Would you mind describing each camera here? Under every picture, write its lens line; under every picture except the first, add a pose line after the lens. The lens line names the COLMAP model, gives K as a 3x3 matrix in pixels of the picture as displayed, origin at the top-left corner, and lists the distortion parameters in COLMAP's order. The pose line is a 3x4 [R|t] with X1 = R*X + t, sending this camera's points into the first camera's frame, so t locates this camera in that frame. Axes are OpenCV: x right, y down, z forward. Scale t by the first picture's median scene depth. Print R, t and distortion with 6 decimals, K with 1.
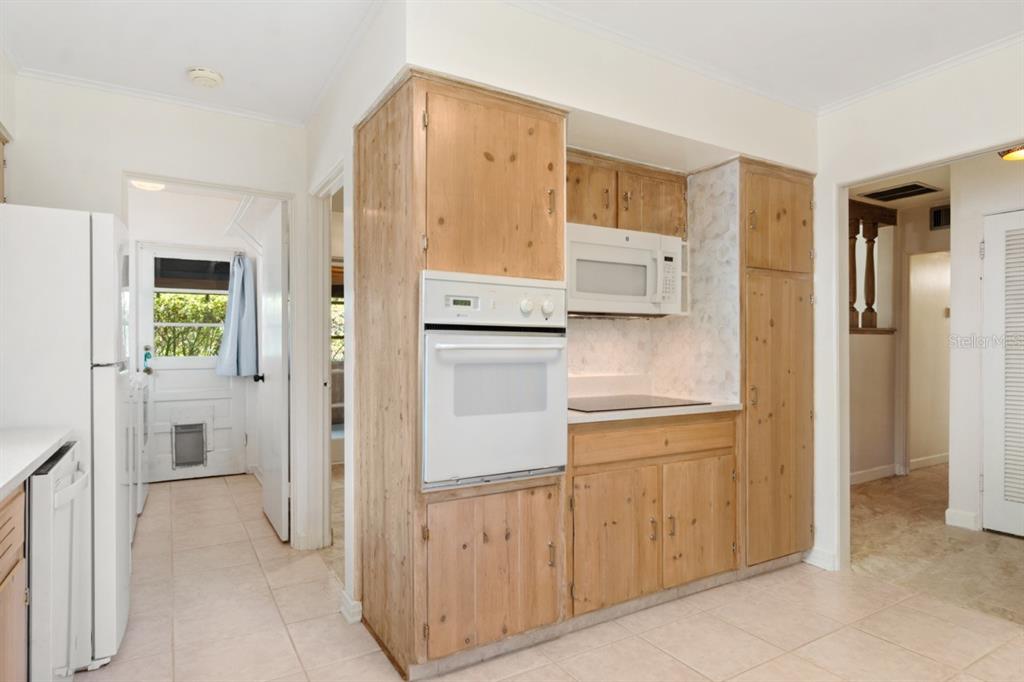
lens RADIAL K [[580.5, 0, 510.9], [0, 580.5, 360.4], [0, 0, 1]] dist [0.002951, 0.000066]
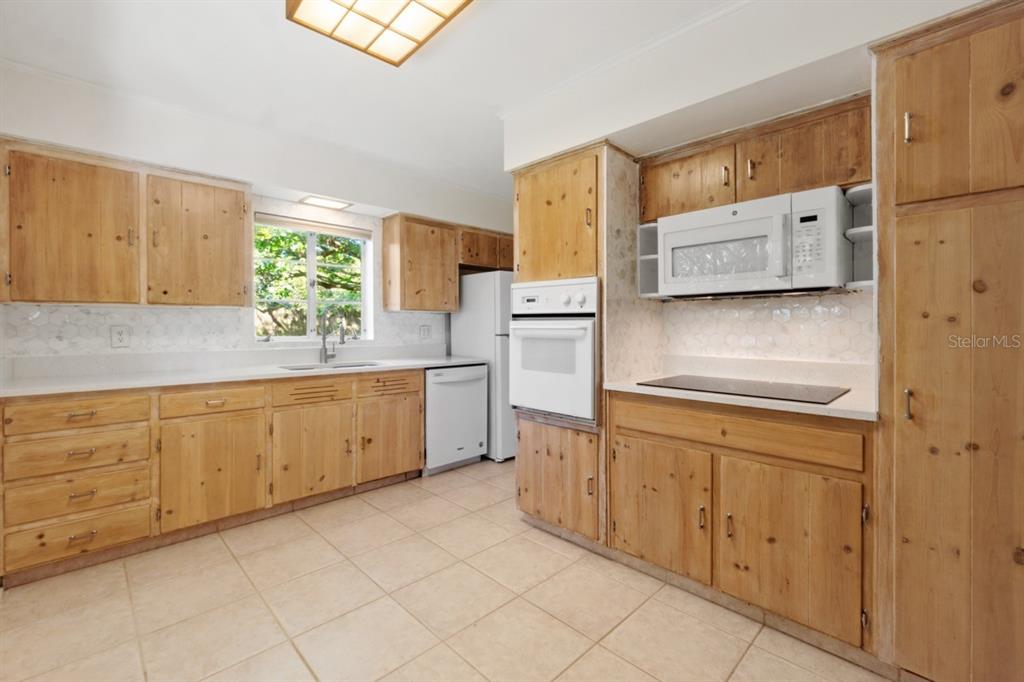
lens RADIAL K [[441.2, 0, 512.0], [0, 441.2, 341.0], [0, 0, 1]] dist [-0.002742, 0.000146]
pose [[0.238454, 0.029862, -0.970695, 0.884586], [-0.024537, 0.999393, 0.024717, -0.011891], [0.970844, 0.017924, 0.239042, 0.523879]]
